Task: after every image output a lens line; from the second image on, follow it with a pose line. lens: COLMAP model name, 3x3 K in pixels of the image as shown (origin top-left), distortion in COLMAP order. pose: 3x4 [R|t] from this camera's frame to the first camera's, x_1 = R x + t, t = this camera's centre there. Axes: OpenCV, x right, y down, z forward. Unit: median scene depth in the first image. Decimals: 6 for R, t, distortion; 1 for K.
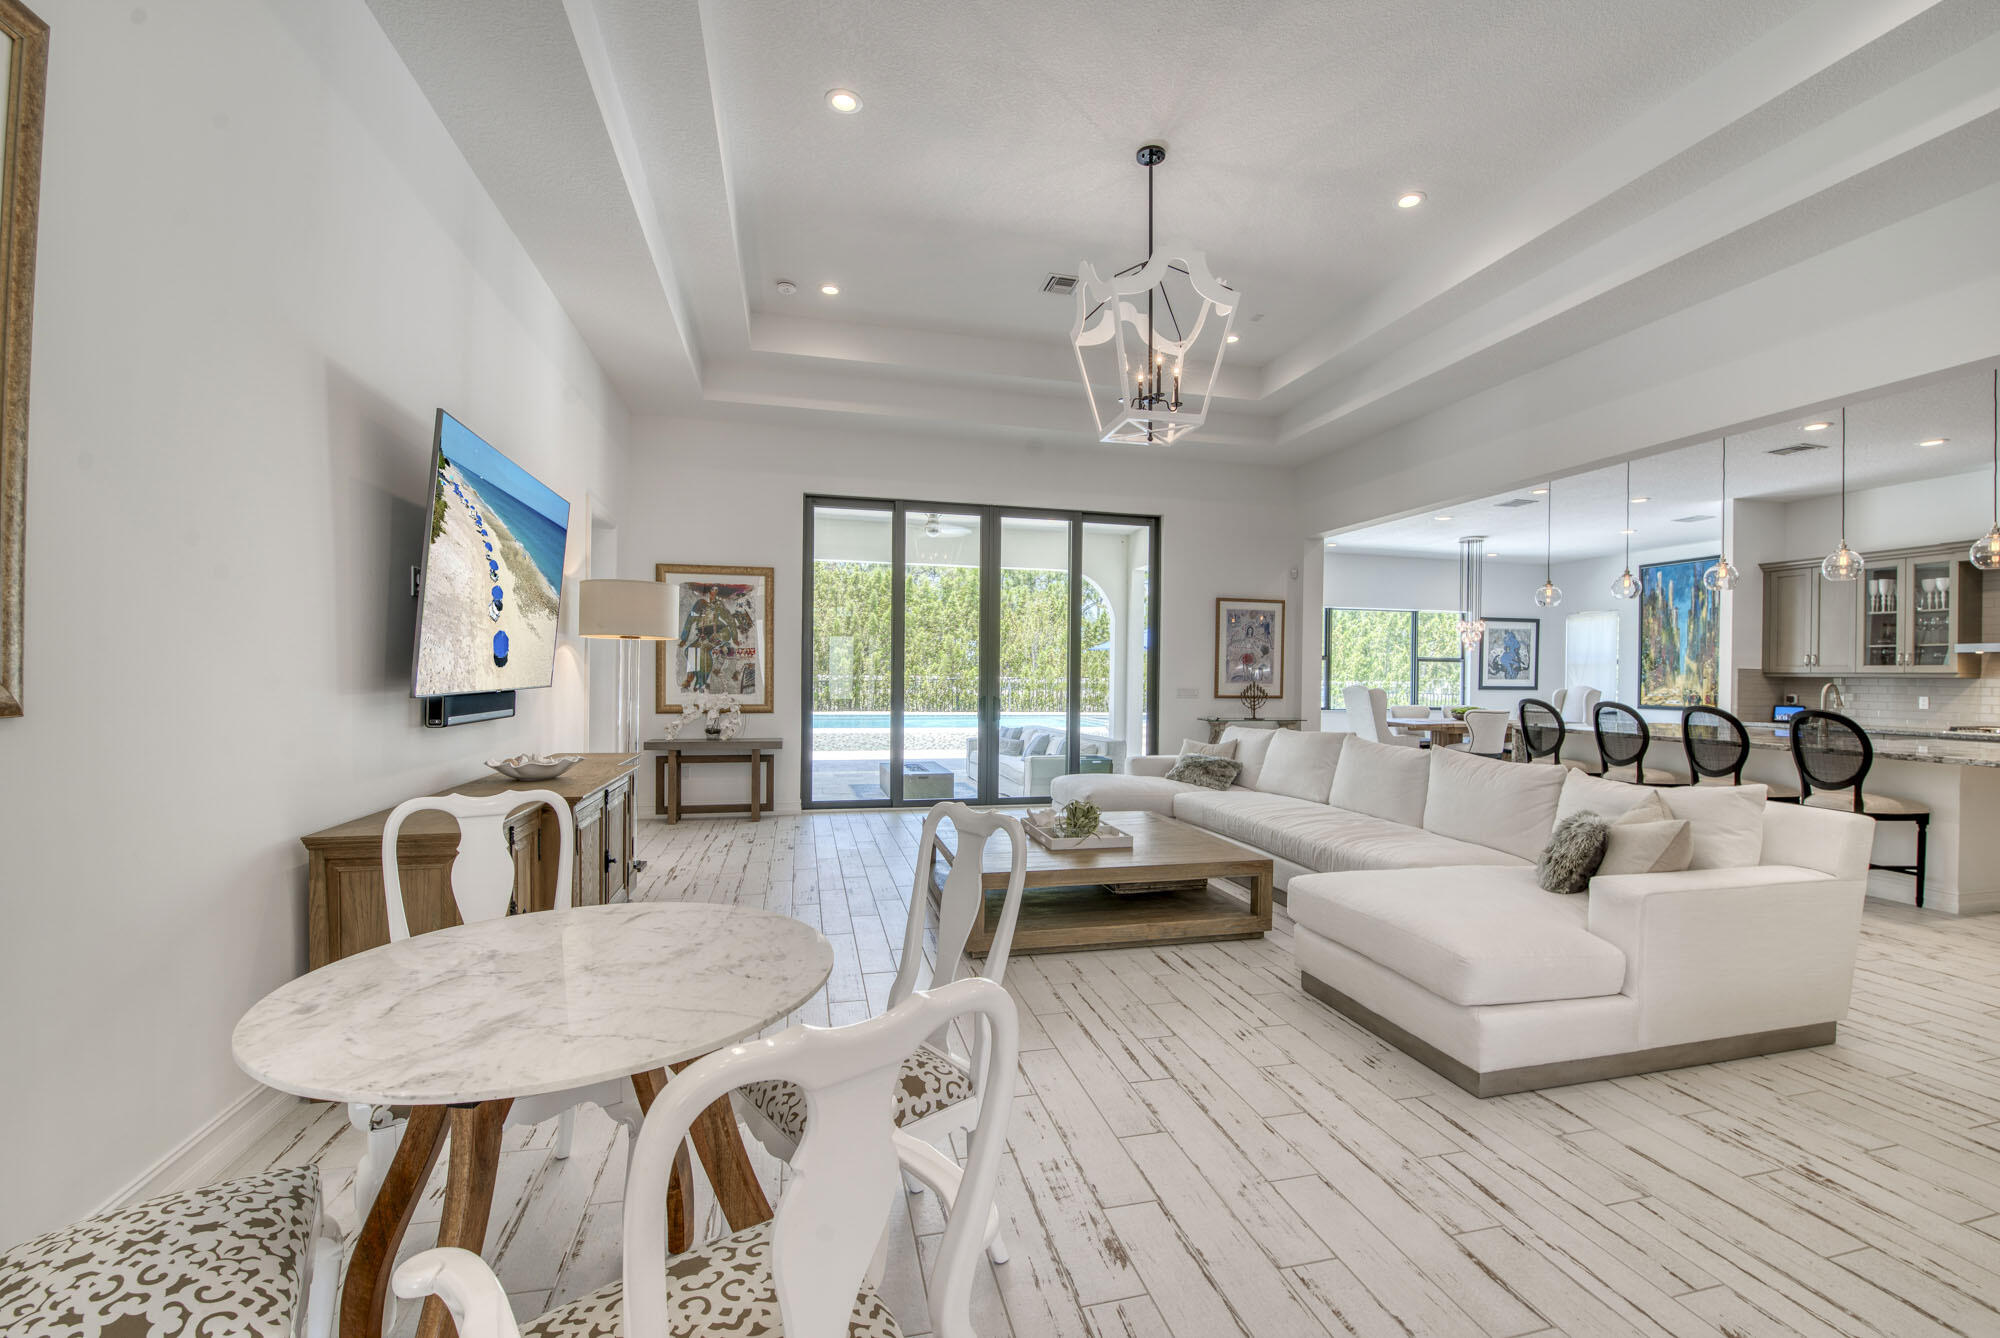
lens RADIAL K [[859.1, 0, 1019.9], [0, 859.1, 679.2], [0, 0, 1]] dist [-0.005587, -0.008445]
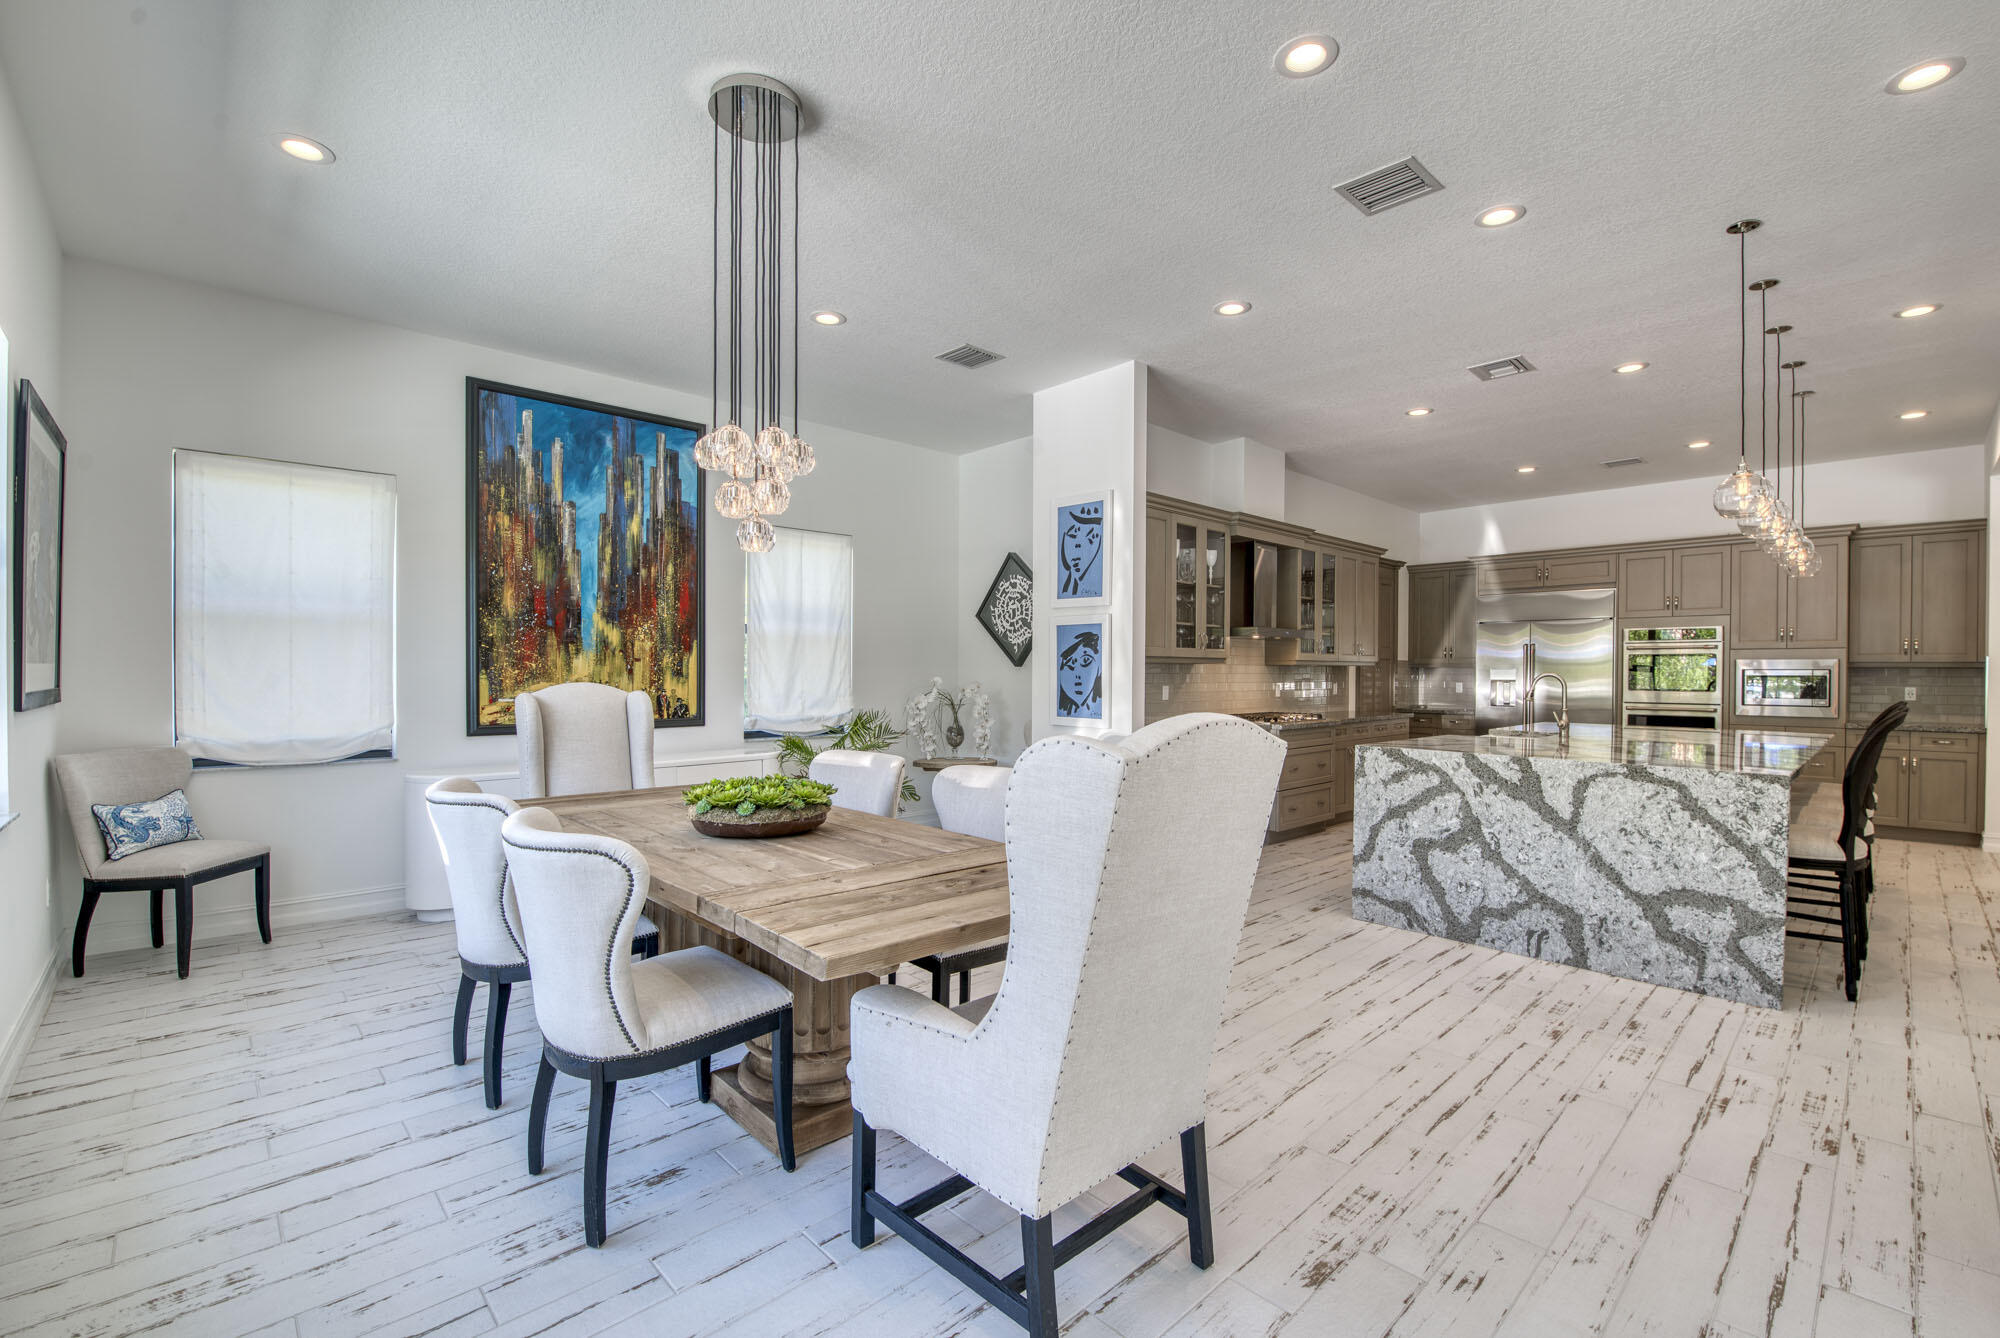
lens RADIAL K [[859.1, 0, 1019.9], [0, 859.1, 679.2], [0, 0, 1]] dist [-0.005587, -0.008445]
pose [[-0.494424, -0.021225, 0.868962, 0.383839], [-0.004875, 0.999754, 0.021646, -0.003589], [-0.869207, 0.006466, -0.494405, 1.510205]]
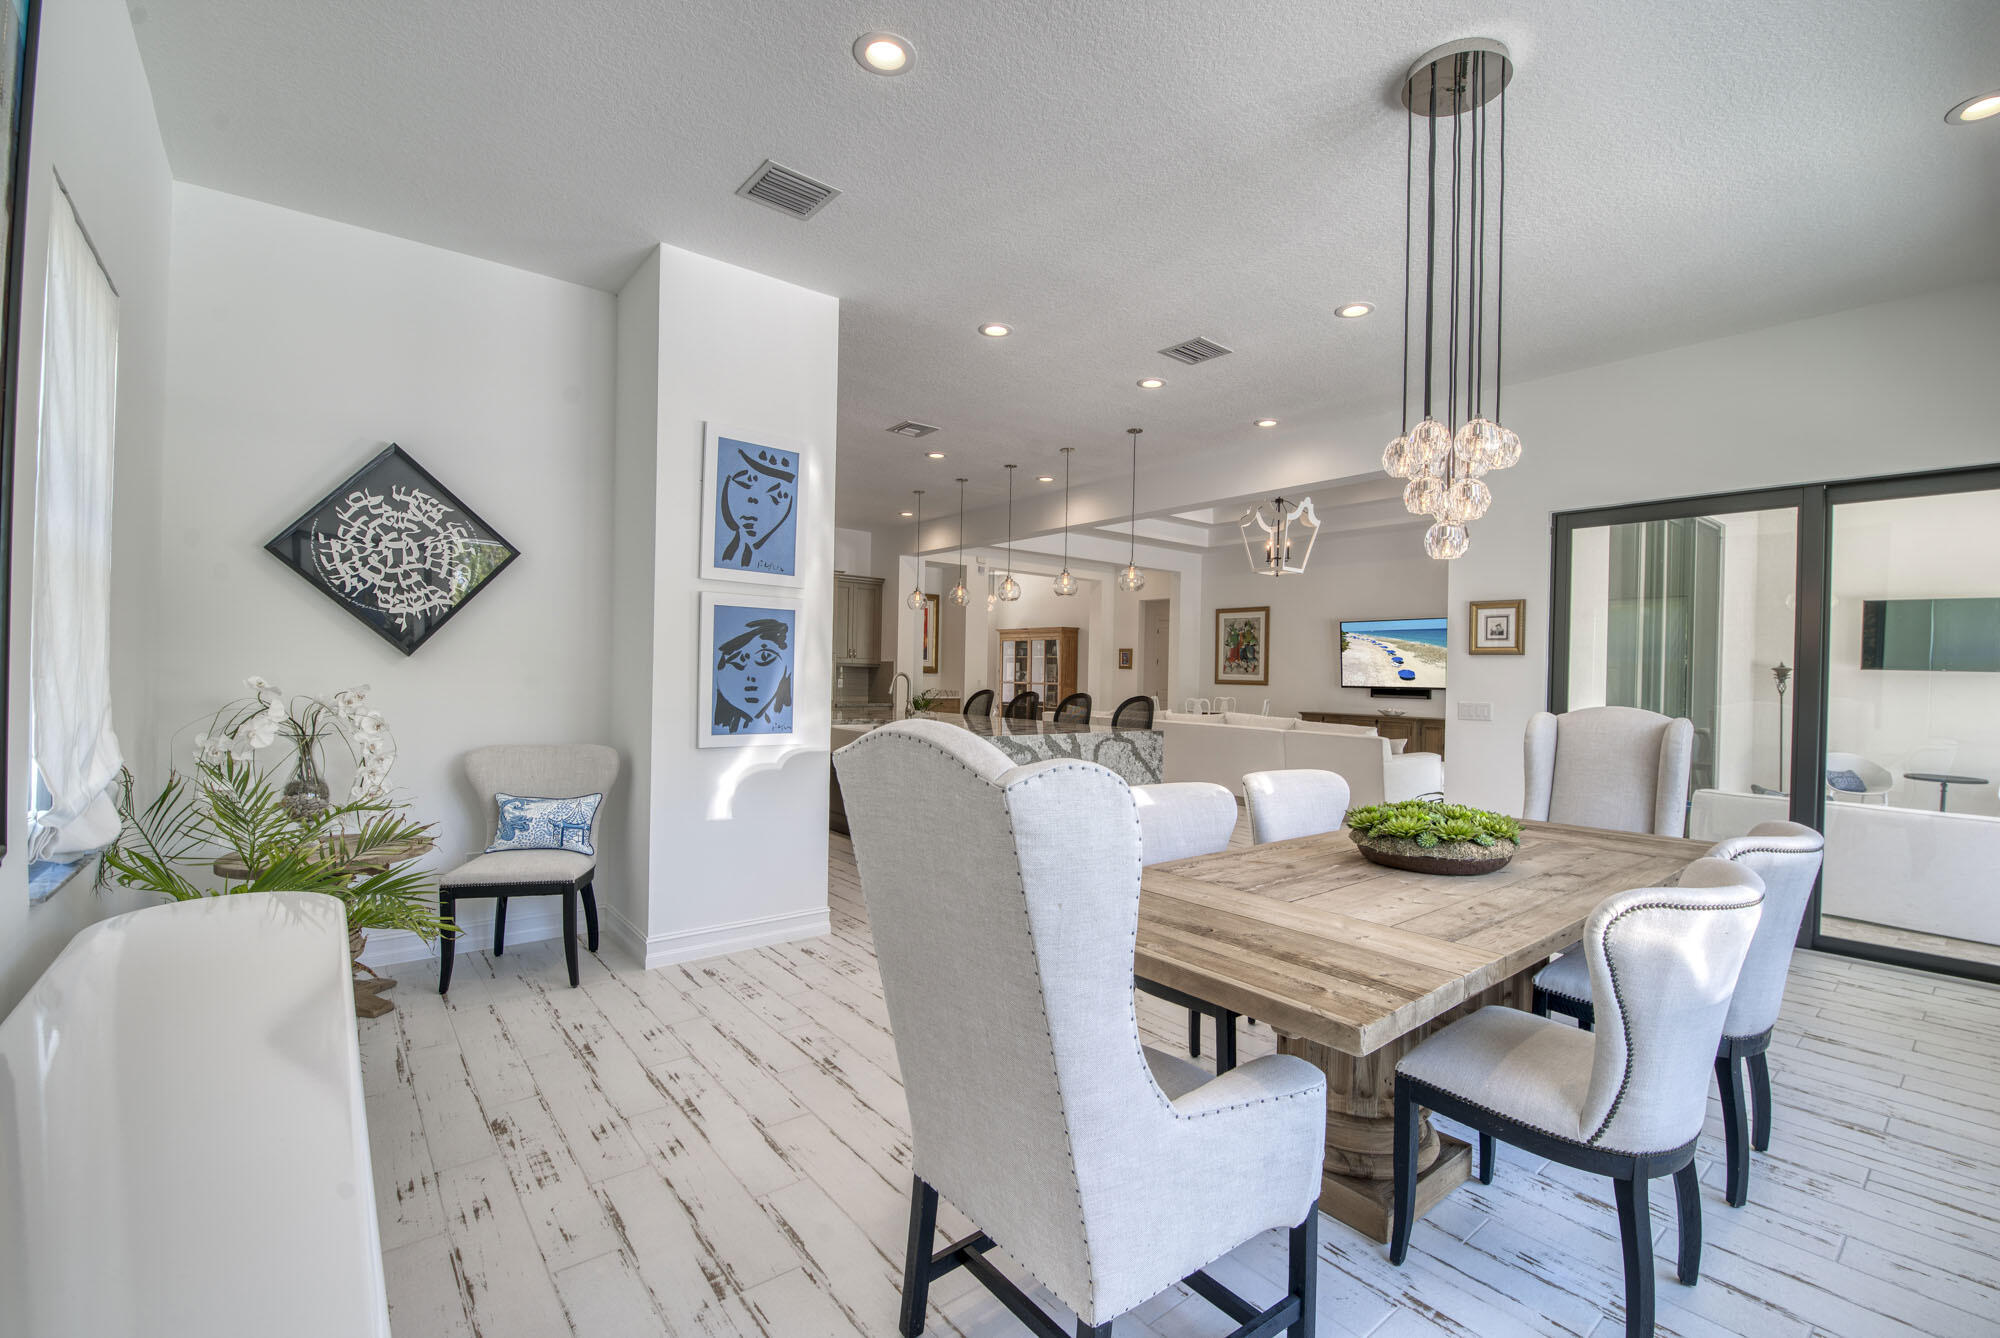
lens RADIAL K [[859.1, 0, 1019.9], [0, 859.1, 679.2], [0, 0, 1]] dist [-0.005587, -0.008445]
pose [[-0.903189, -0.026372, -0.428432, 1.037683], [-0.032226, 0.999460, 0.006417, 0.001185], [0.428032, 0.019602, -0.903551, 1.656259]]
